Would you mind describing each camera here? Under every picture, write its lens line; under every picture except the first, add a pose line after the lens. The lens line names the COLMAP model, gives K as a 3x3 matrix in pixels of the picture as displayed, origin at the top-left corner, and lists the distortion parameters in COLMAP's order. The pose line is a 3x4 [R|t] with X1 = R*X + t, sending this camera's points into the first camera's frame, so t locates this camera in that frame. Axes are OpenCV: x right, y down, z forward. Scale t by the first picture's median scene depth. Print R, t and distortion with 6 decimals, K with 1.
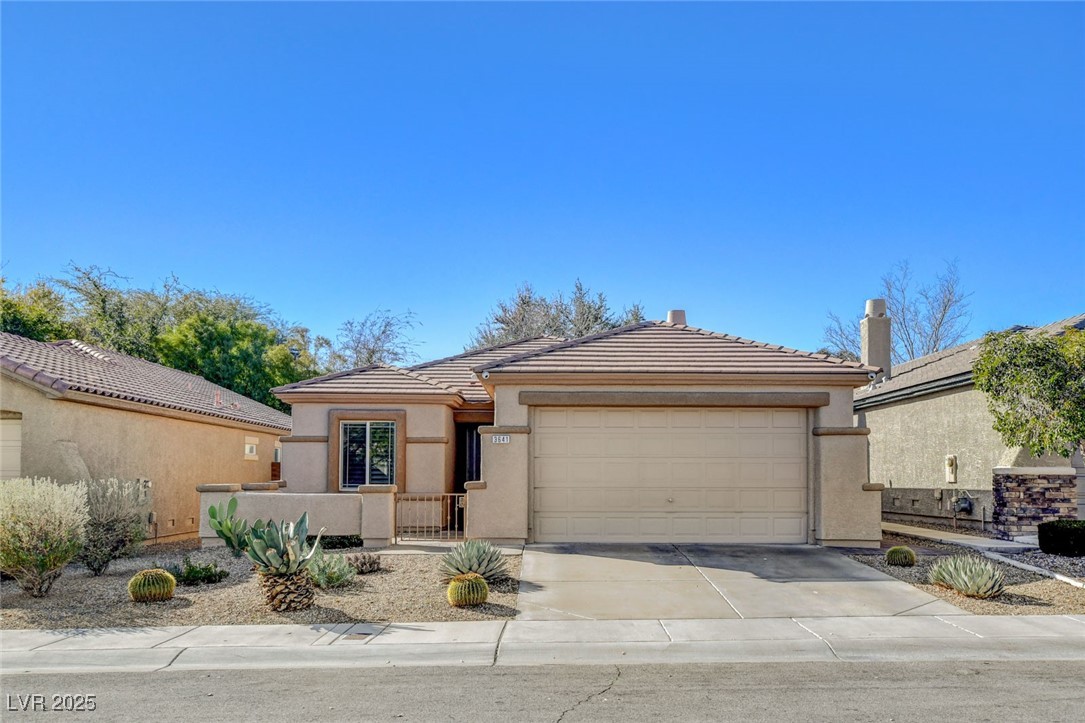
lens RADIAL K [[914.3, 0, 542.5], [0, 914.3, 361.5], [0, 0, 1]] dist [0.004630, 0.007022]
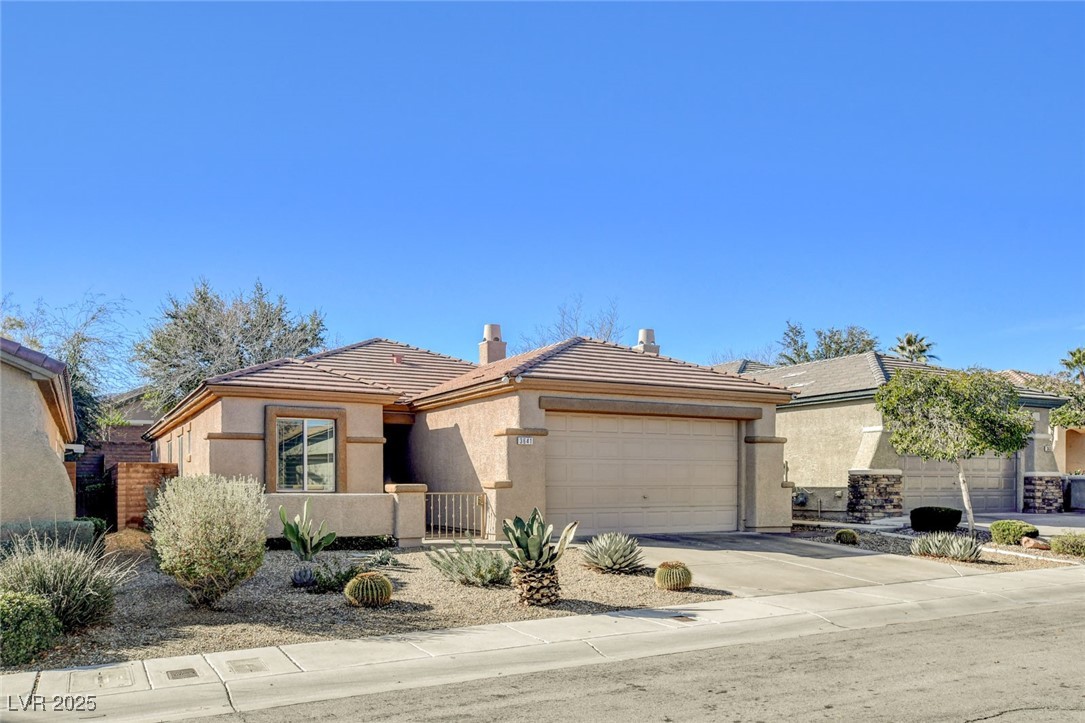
lens RADIAL K [[861.5, 0, 542.6], [0, 861.5, 423.8], [0, 0, 1]] dist [-0.012264, -0.003483]
pose [[0.882525, 0.029489, 0.469340, -0.487121], [-0.057204, 0.997352, 0.044899, 0.019891], [-0.466773, -0.066473, 0.881875, 0.118341]]
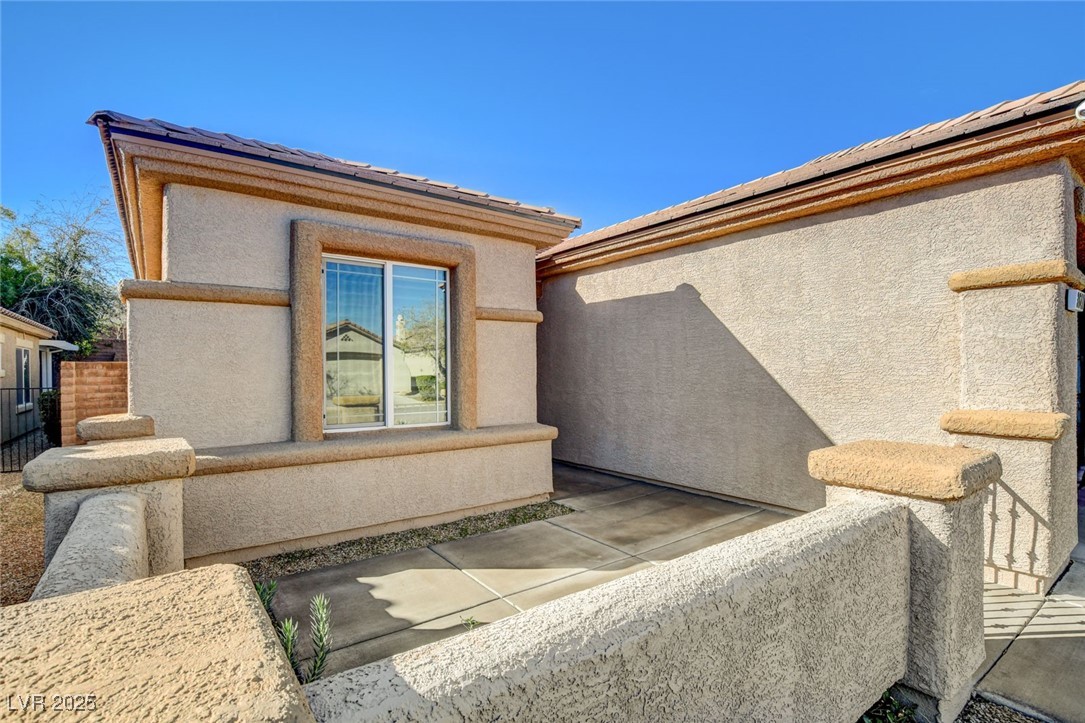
lens RADIAL K [[532.1, 0, 542.5], [0, 532.1, 361.5], [0, 0, 1]] dist [-0.045325, -0.000091]
pose [[0.796319, 0.001542, 0.604875, -0.346748], [-0.067253, 0.994022, 0.086006, 0.104404], [-0.601126, -0.109168, 0.791663, 0.945438]]
